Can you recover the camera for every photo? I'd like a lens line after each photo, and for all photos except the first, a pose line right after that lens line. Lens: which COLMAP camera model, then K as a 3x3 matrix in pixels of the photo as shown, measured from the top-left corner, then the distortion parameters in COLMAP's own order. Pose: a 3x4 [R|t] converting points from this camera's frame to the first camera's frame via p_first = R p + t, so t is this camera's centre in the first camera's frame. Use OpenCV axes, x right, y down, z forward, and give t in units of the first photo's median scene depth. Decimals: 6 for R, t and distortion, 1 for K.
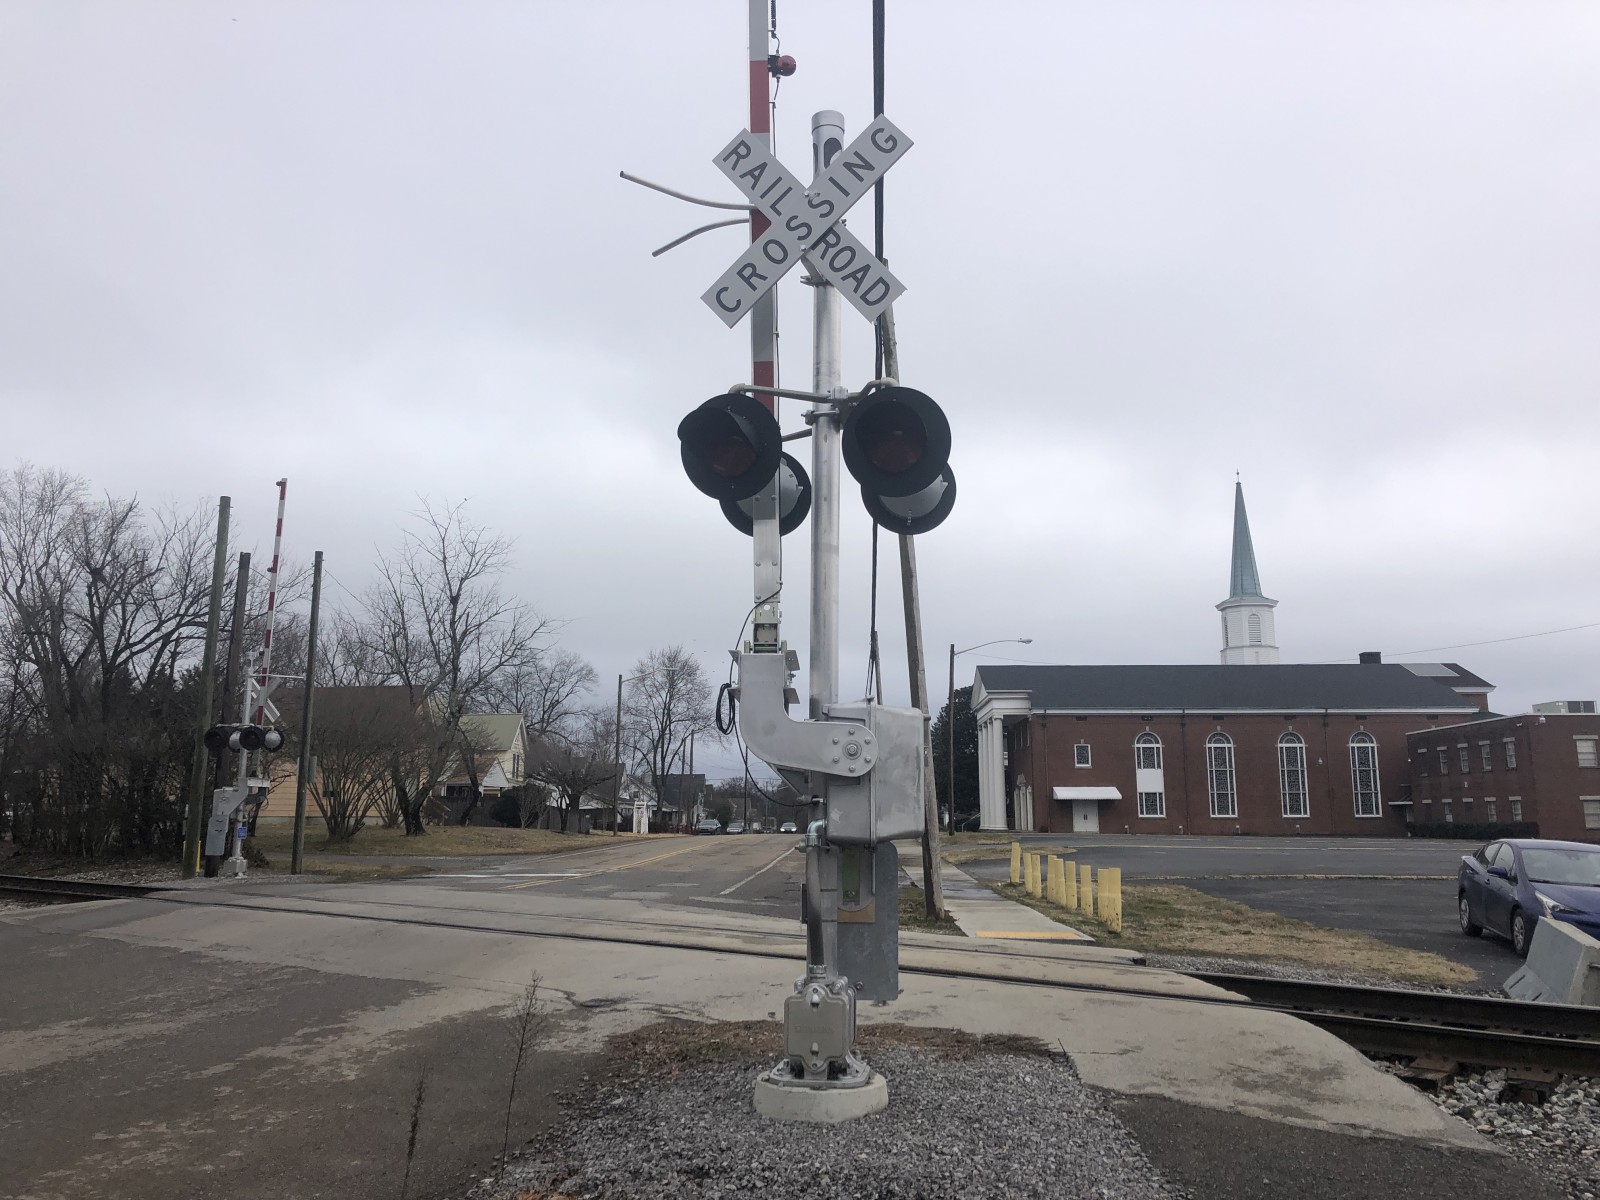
lens RADIAL K [[1303.2, 0, 803.2], [0, 1303.2, 587.2], [0, 0, 1]] dist [0.032829, -0.027690]
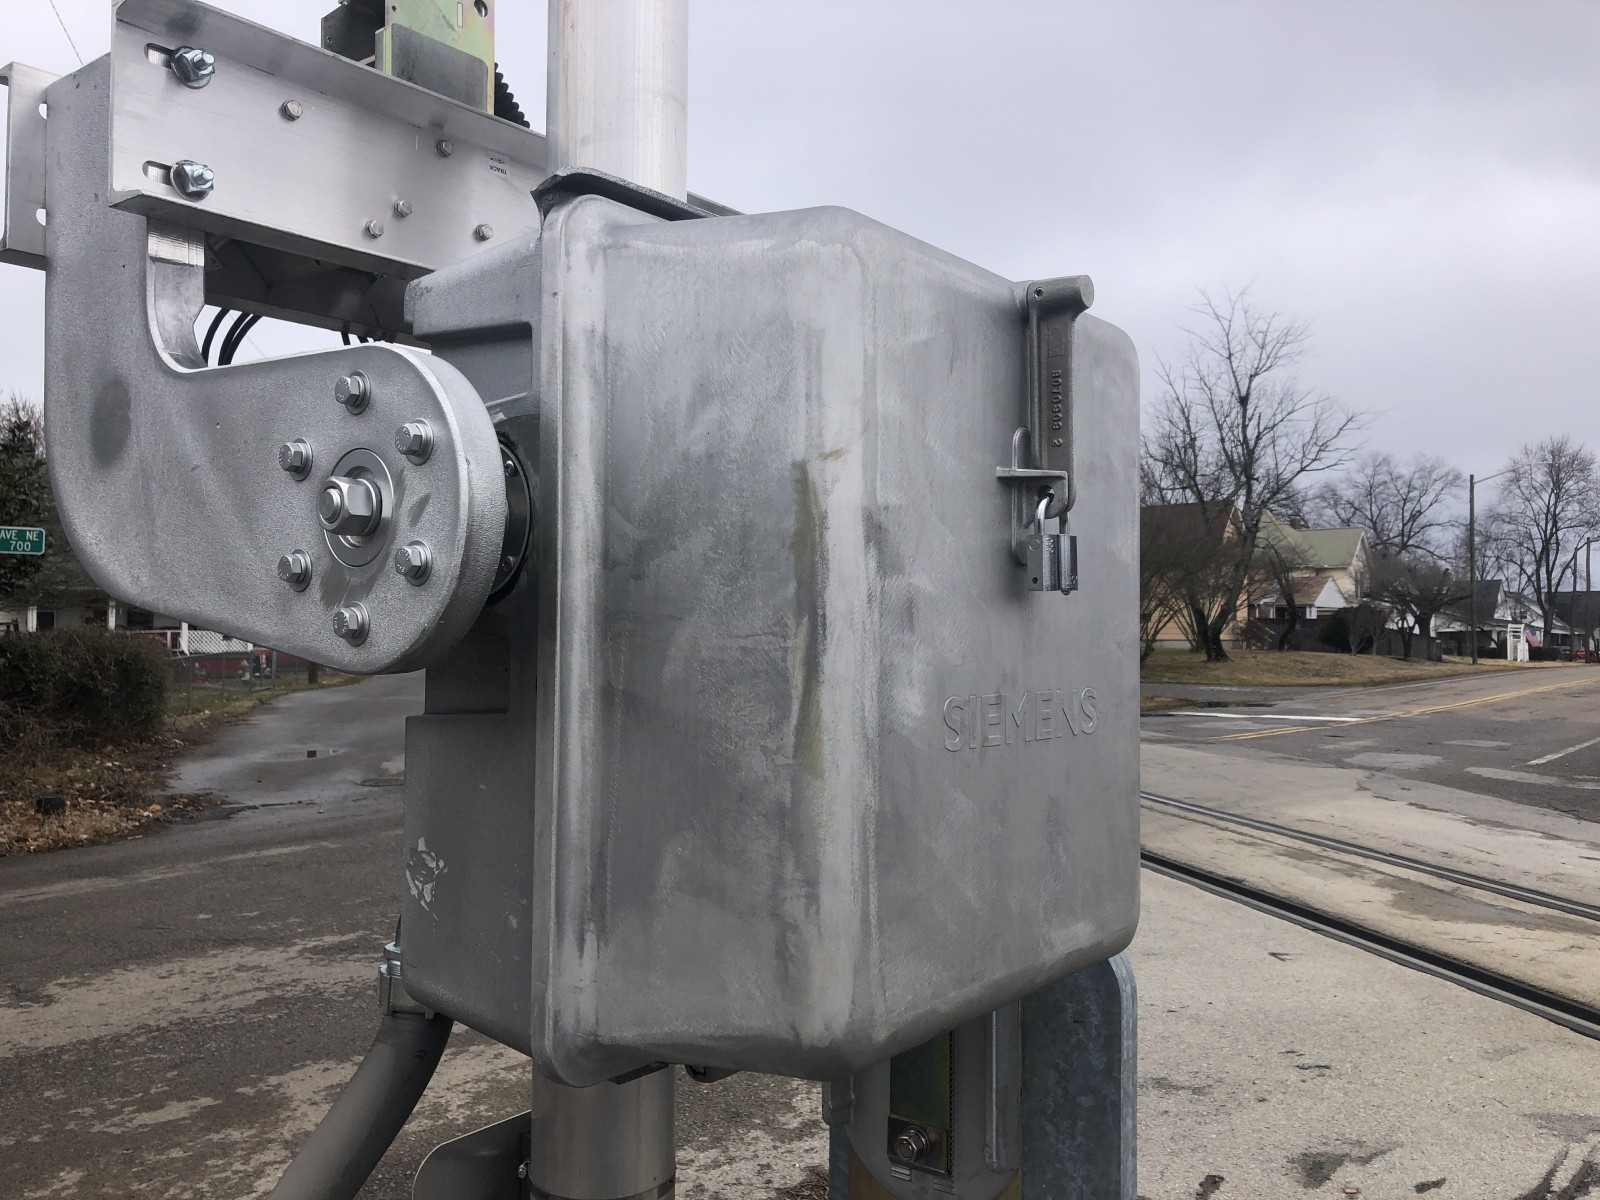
lens RADIAL K [[1303.2, 0, 810.1], [0, 1303.2, 598.9], [0, 0, 1]] dist [0.032829, -0.027690]
pose [[0.805213, -0.014224, -0.592816, 0.016157], [0.099581, 0.988759, 0.111534, 0.011899], [0.584565, -0.148842, 0.797577, 0.085900]]
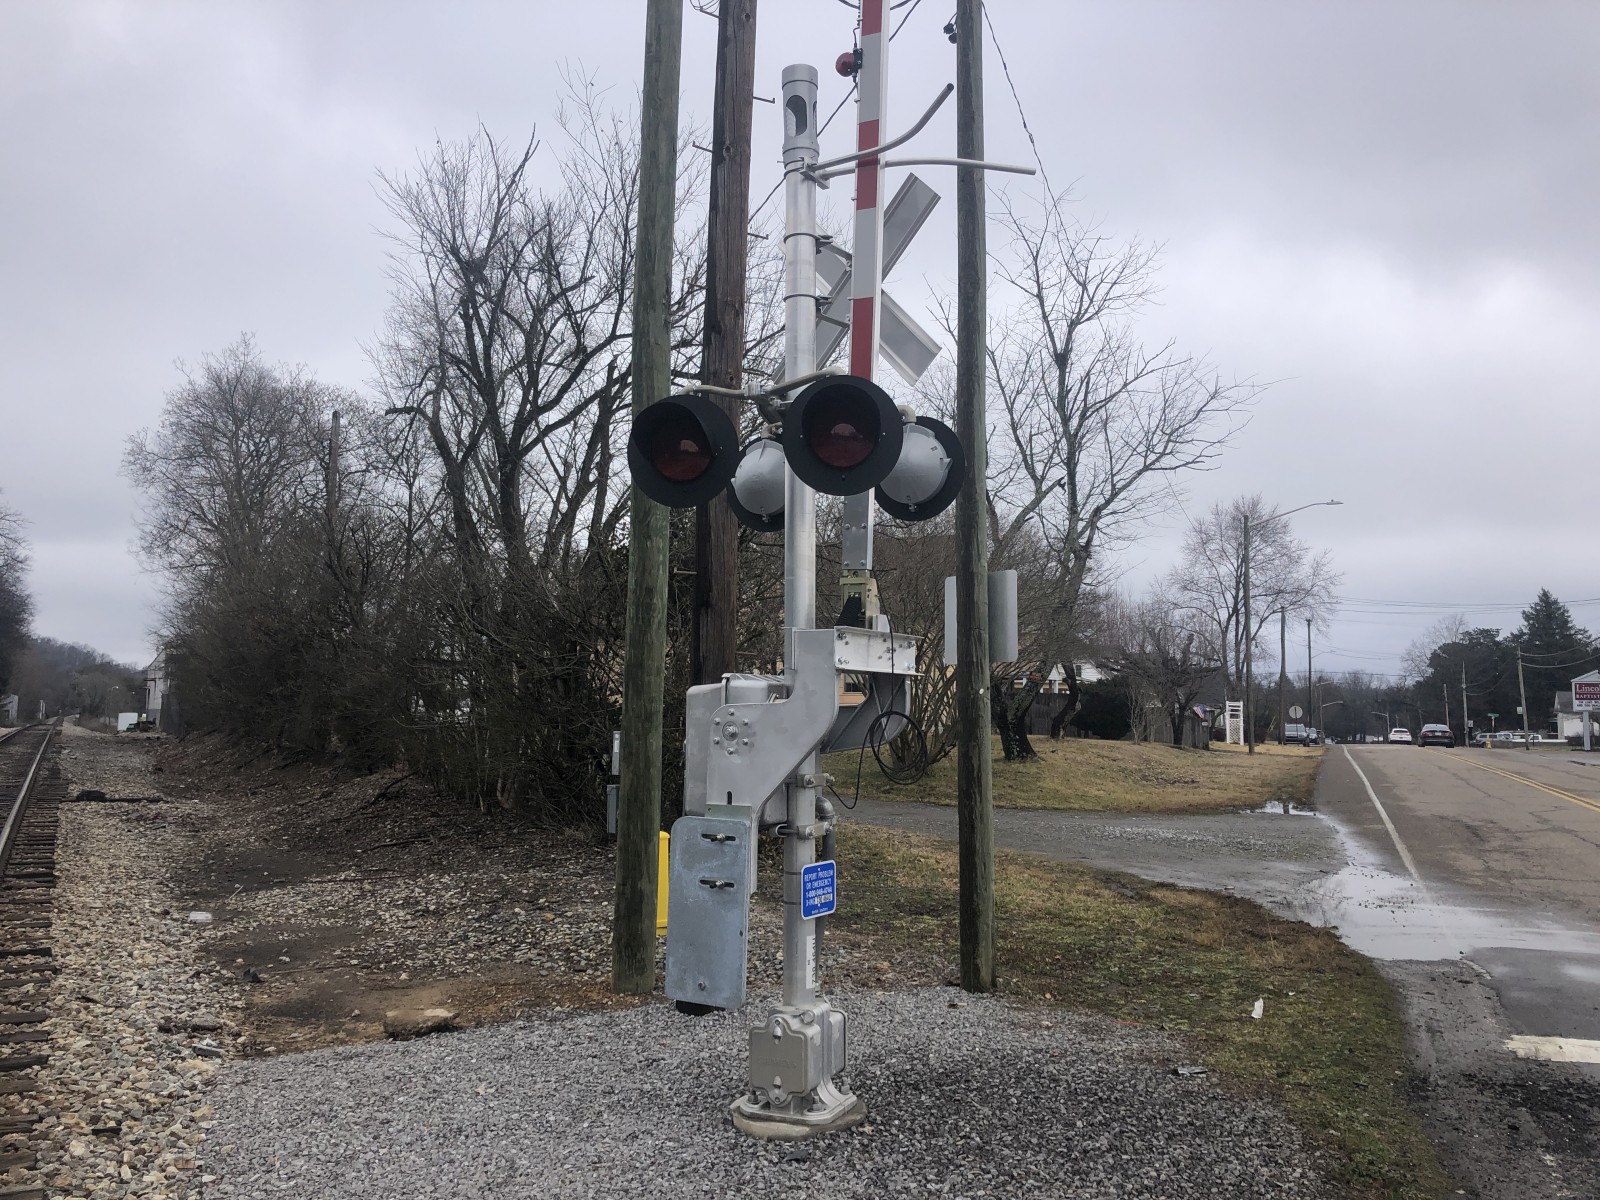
lens RADIAL K [[1303.2, 0, 799.3], [0, 1303.2, 596.6], [0, 0, 1]] dist [0.032829, -0.027690]
pose [[0.940760, -0.018482, -0.338569, -0.152201], [0.048165, 0.995672, 0.079480, 0.052166], [0.335635, -0.091079, 0.937579, 0.341639]]
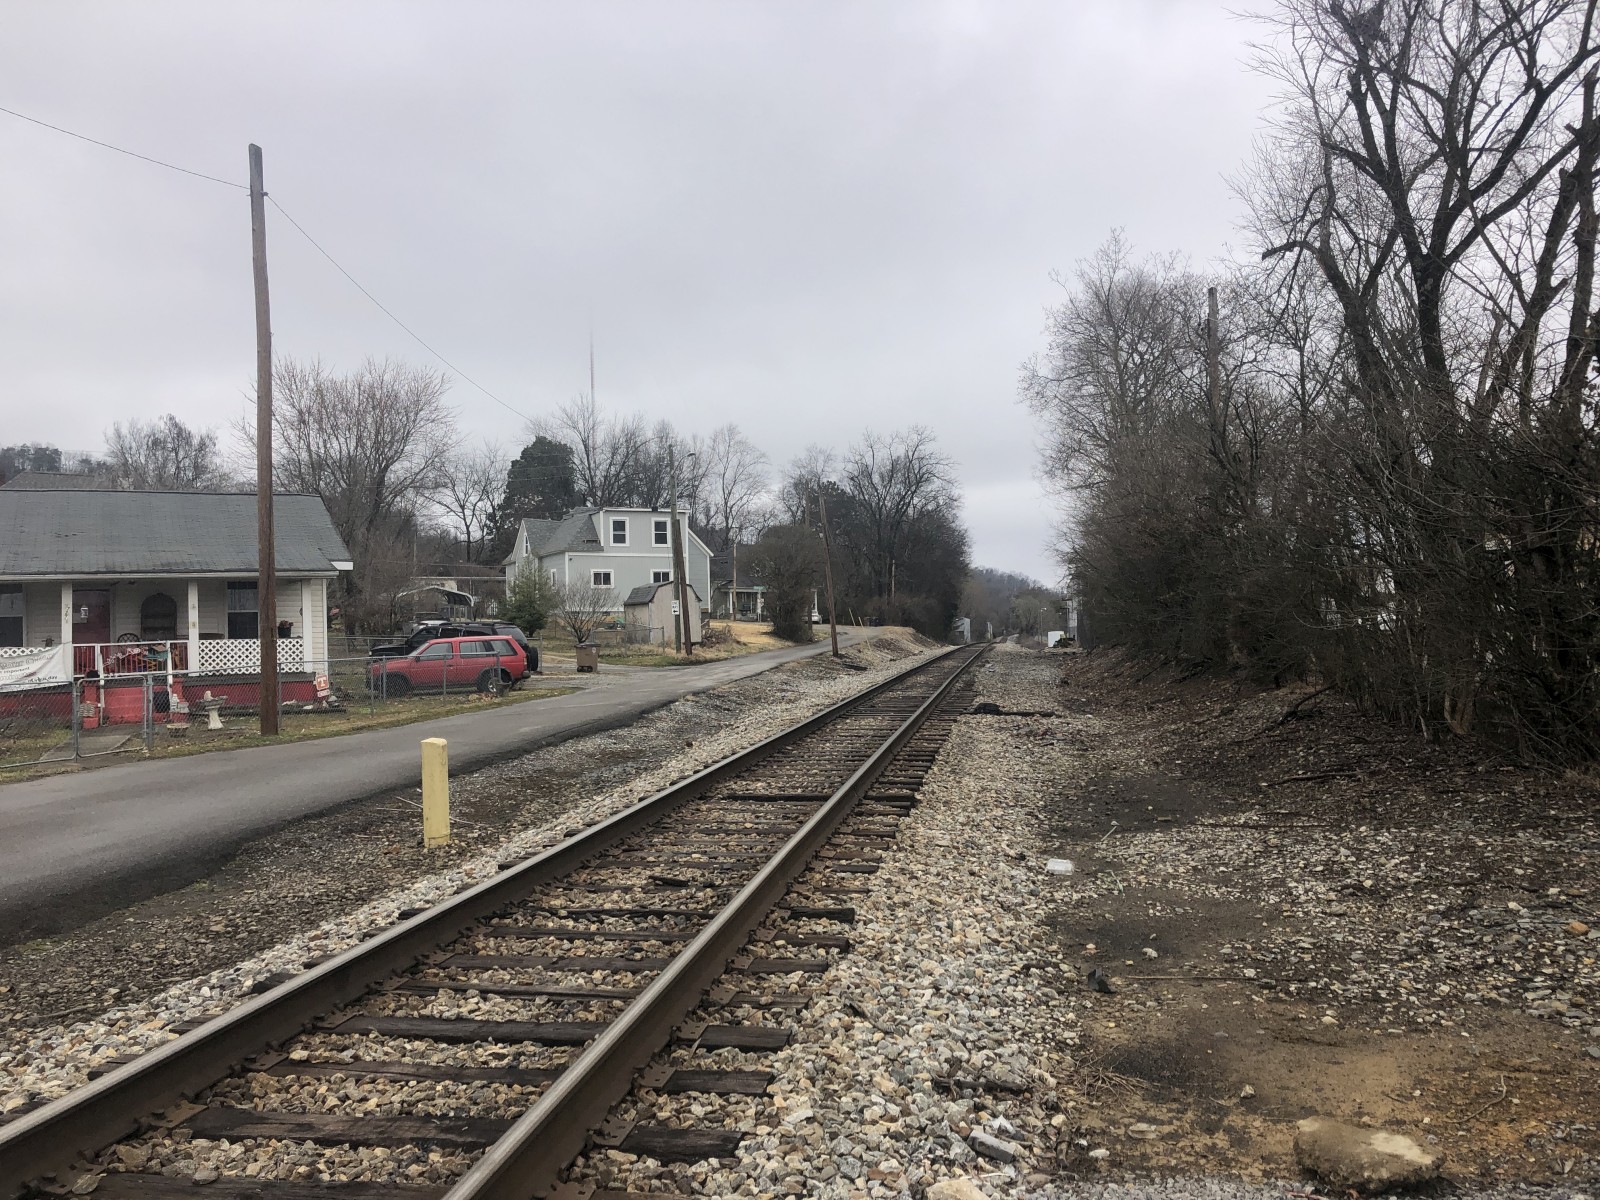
lens RADIAL K [[1303.2, 0, 784.4], [0, 1303.2, 580.1], [0, 0, 1]] dist [0.032829, -0.027690]
pose [[0.518868, -0.042561, -0.853794, -0.186754], [0.170389, 0.983868, 0.054504, 0.063648], [0.837701, -0.173758, 0.517749, 0.389289]]
